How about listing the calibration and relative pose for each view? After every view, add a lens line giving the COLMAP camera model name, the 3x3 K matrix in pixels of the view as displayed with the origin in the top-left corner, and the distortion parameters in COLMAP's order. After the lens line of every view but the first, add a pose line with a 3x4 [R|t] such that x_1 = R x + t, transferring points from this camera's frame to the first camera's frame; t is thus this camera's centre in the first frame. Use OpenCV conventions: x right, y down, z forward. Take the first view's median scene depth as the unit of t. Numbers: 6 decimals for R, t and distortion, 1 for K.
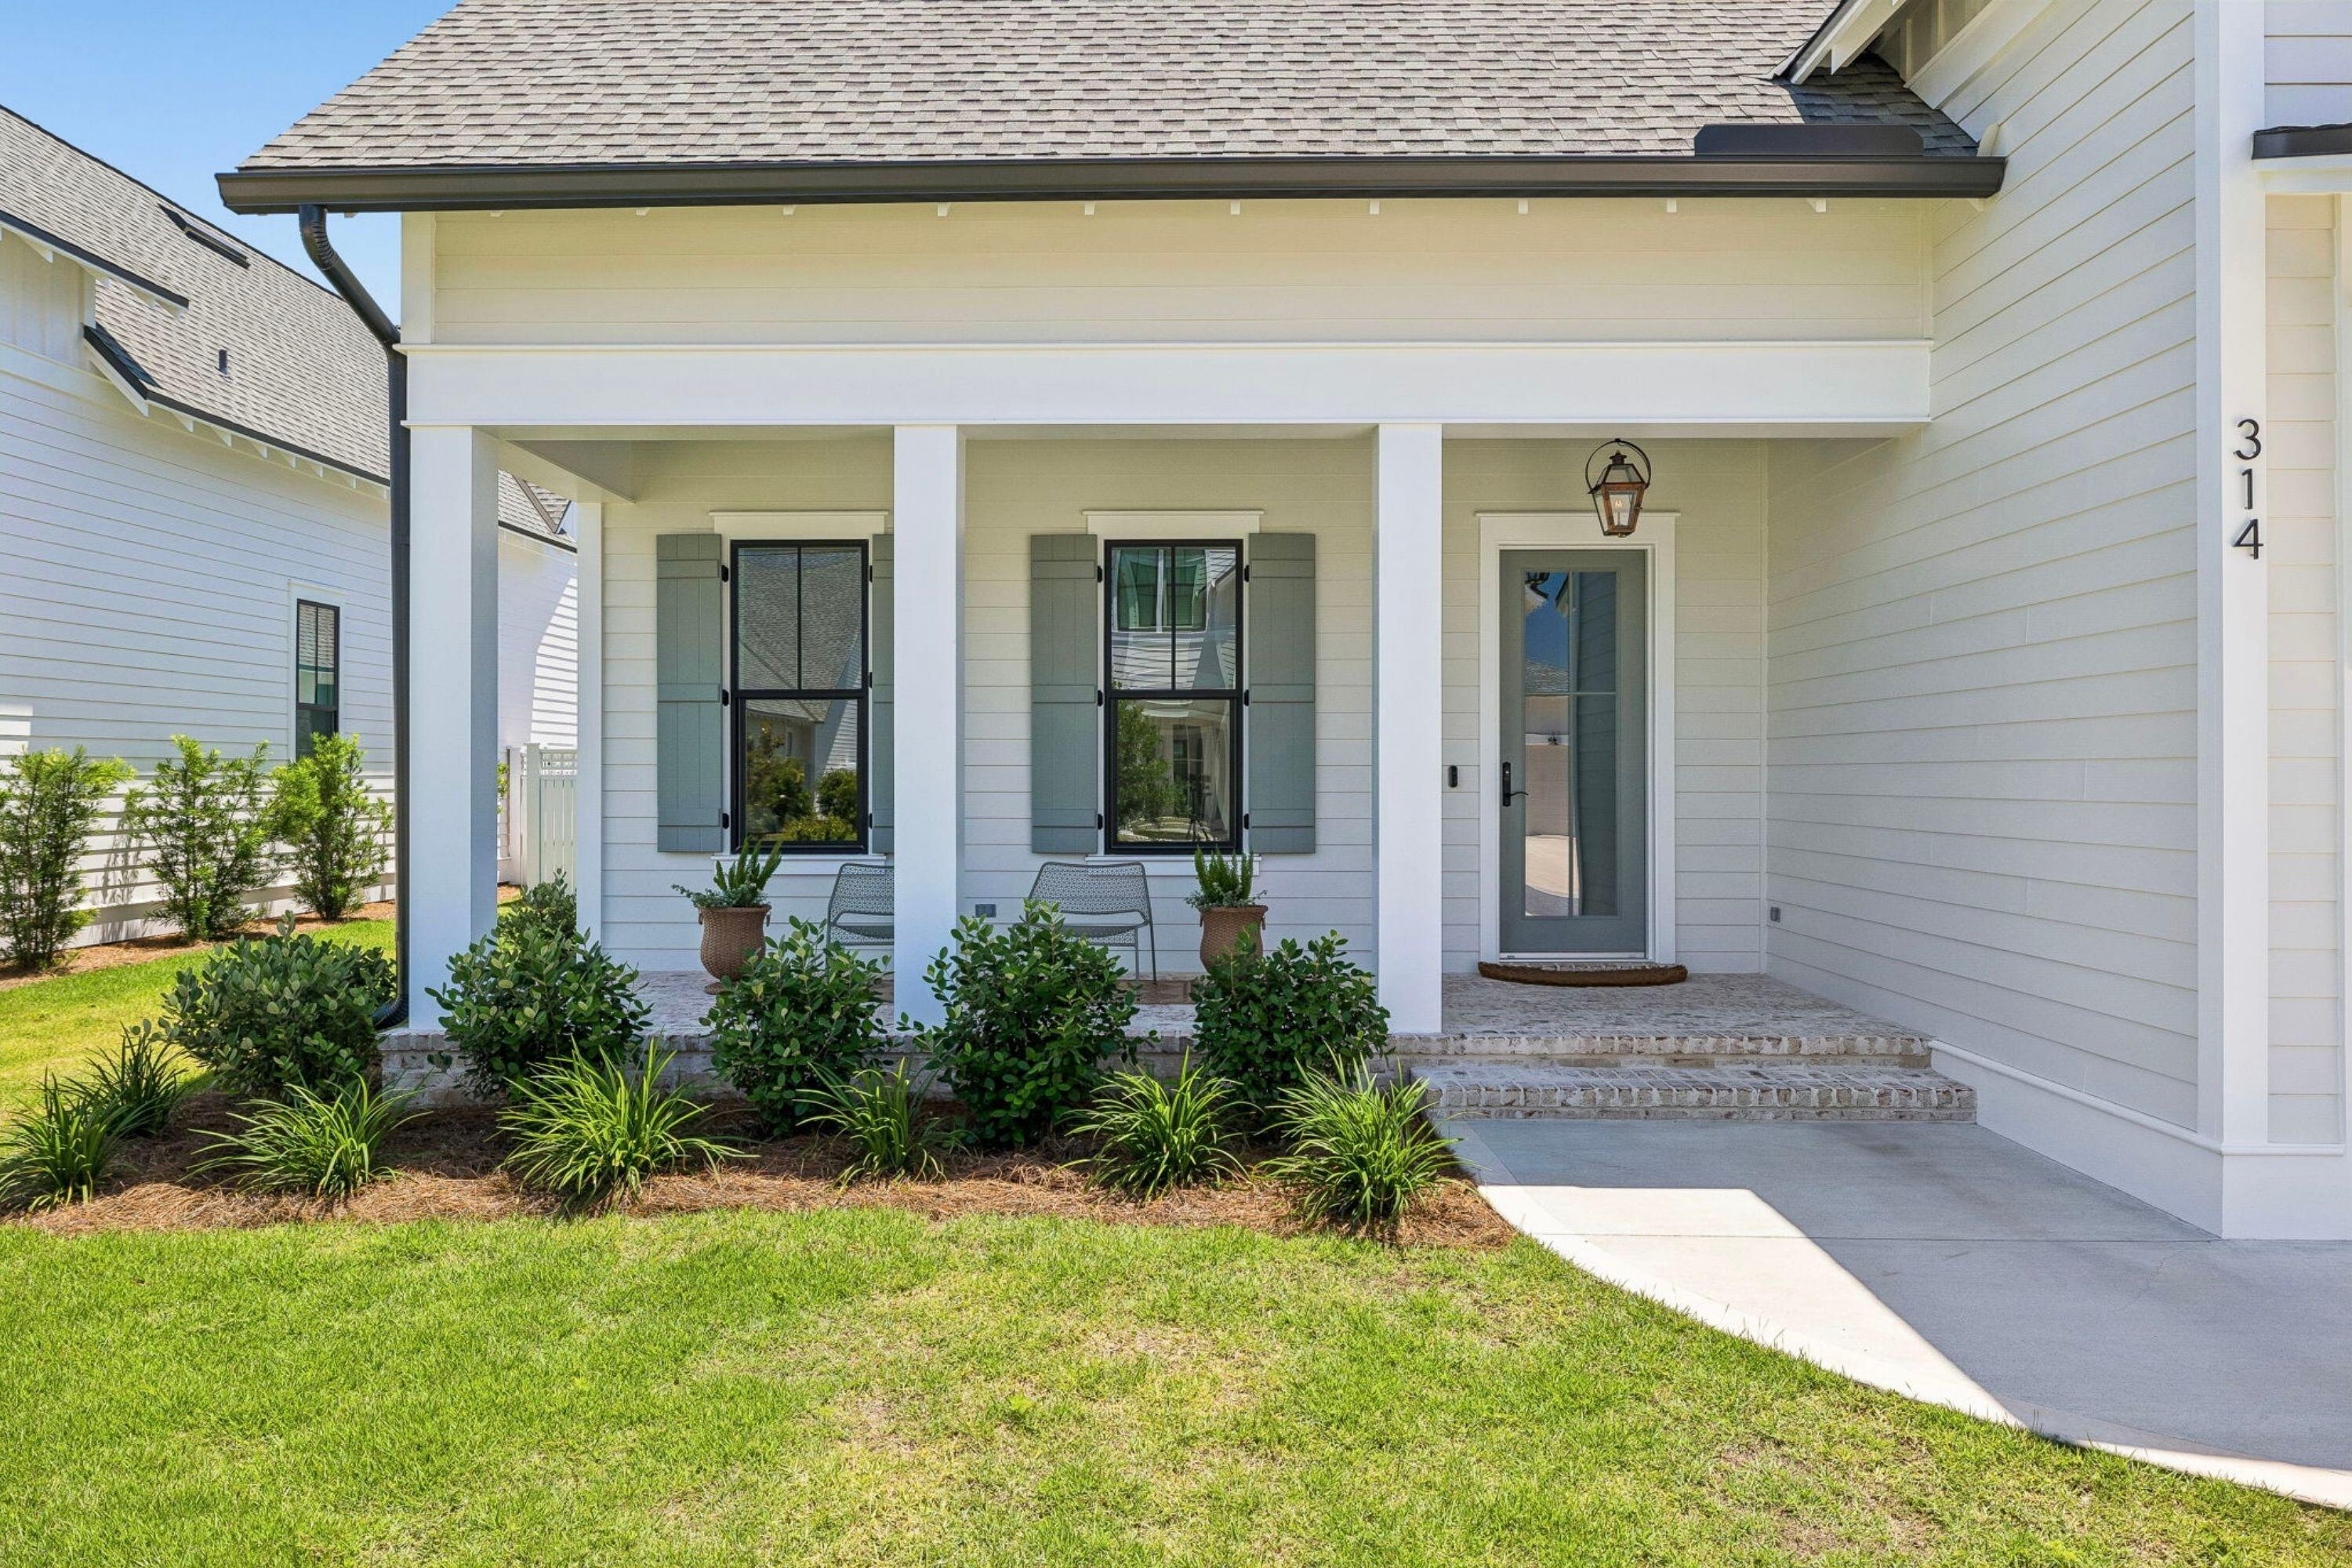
lens RADIAL K [[1559.1, 0, 1179.4], [0, 1559.1, 782.3], [0, 0, 1]] dist [-0.011760, -0.005234]
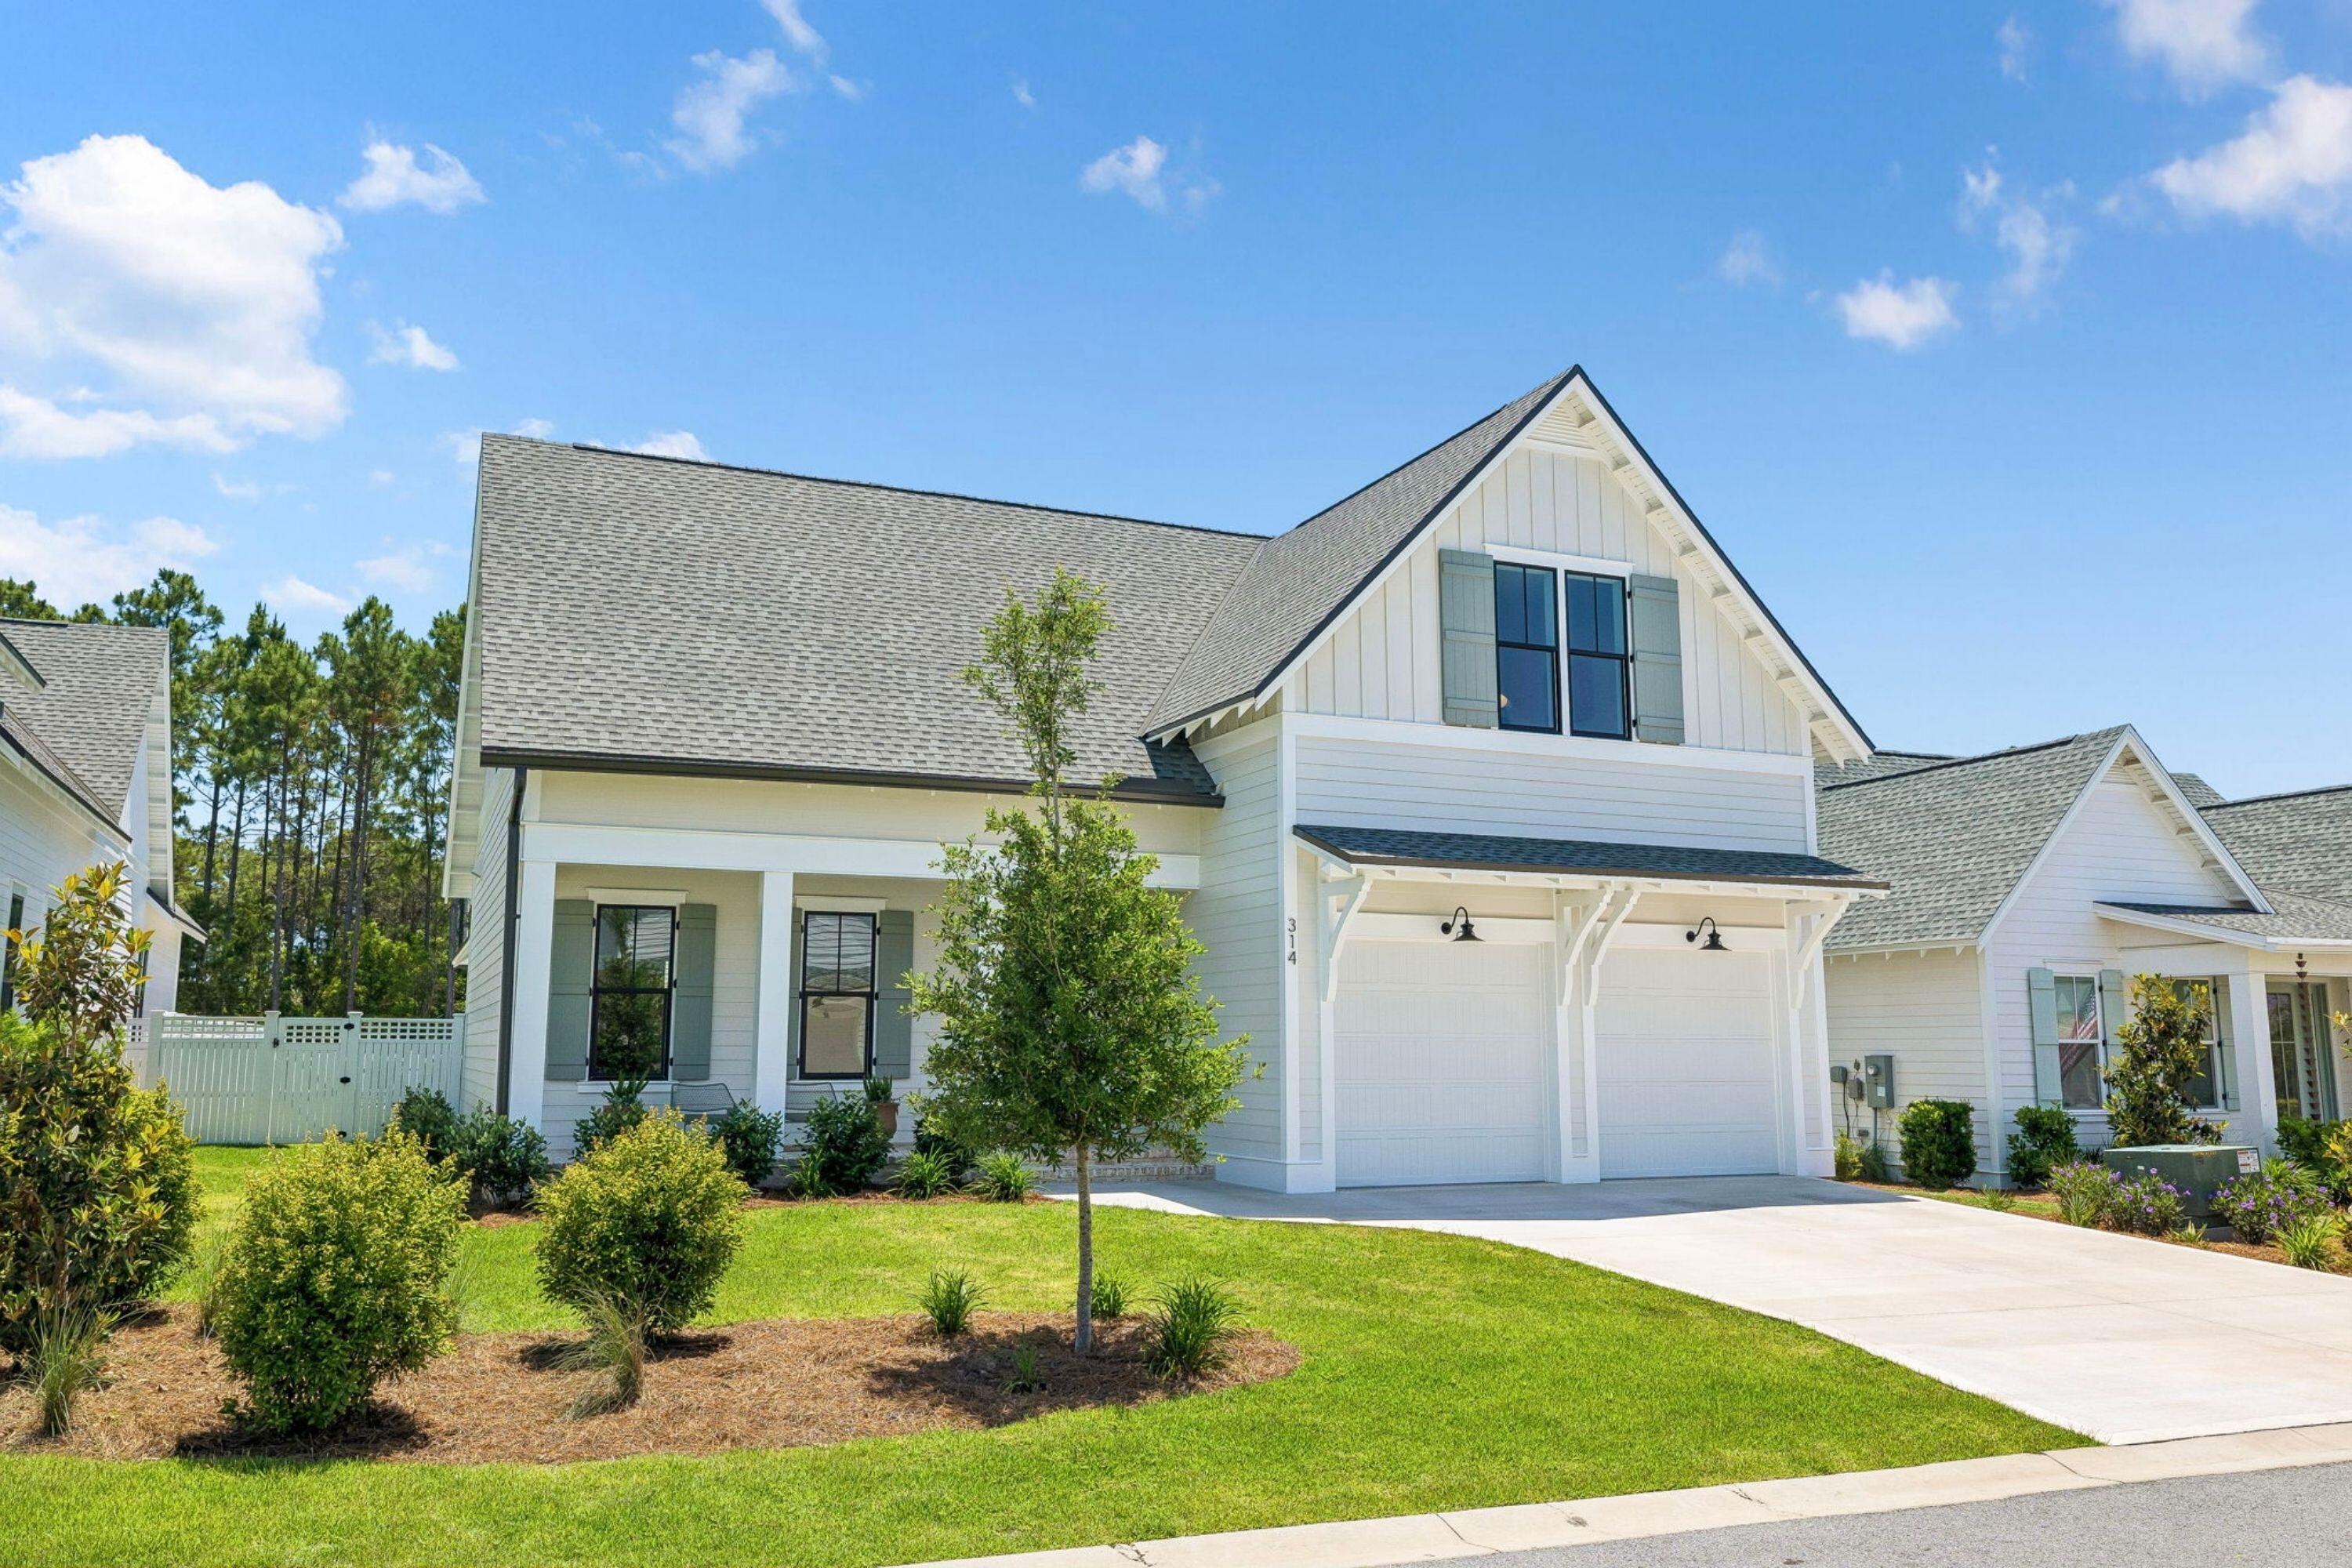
lens RADIAL K [[1772.9, 0, 1174.9], [0, 1772.9, 778.5], [0, 0, 1]] dist [0.001030, 0.001478]
pose [[0.911409, 0.062208, 0.406772, -0.590864], [0.001057, 0.988150, -0.153487, 0.018052], [-0.411500, 0.140320, 0.900543, -1.288091]]
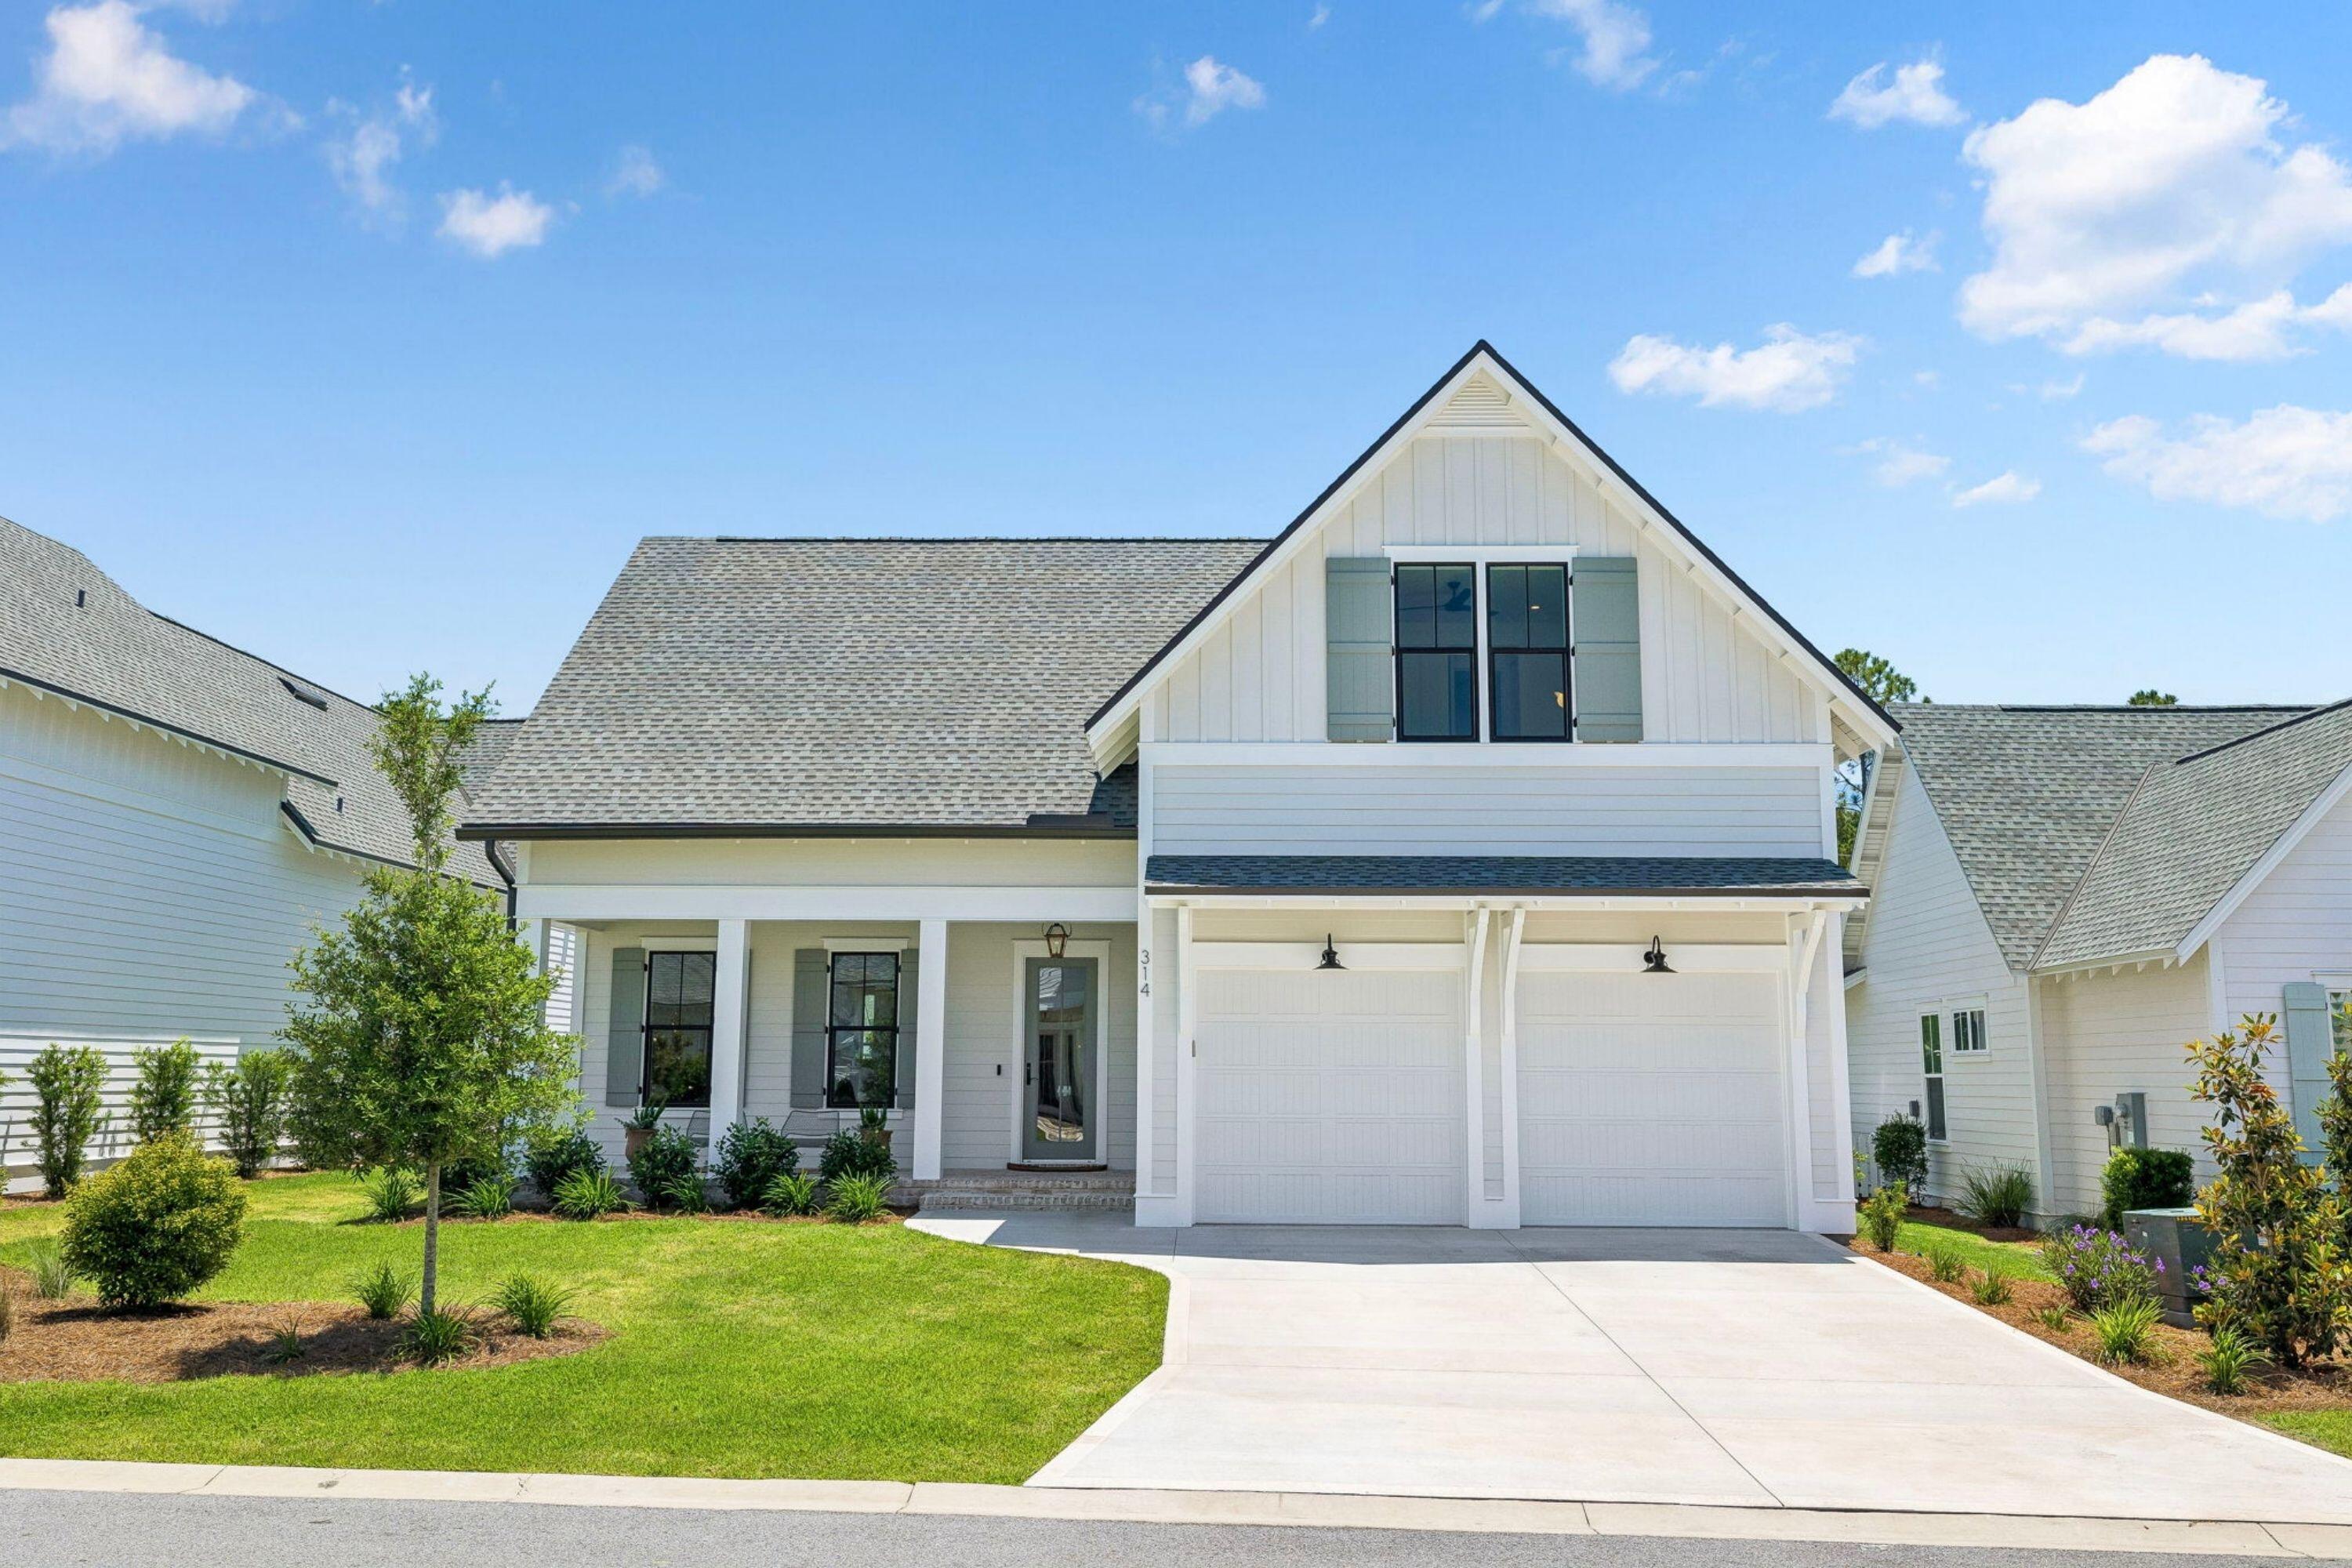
lens RADIAL K [[1902.4, 0, 1180.7], [0, 1902.4, 773.7], [0, 0, 1]] dist [-0.001582, -0.011806]
pose [[0.999933, 0.002894, -0.011238, 0.492454], [-0.004664, 0.986972, -0.160825, 0.014544], [0.010626, 0.160866, 0.986919, -1.686194]]
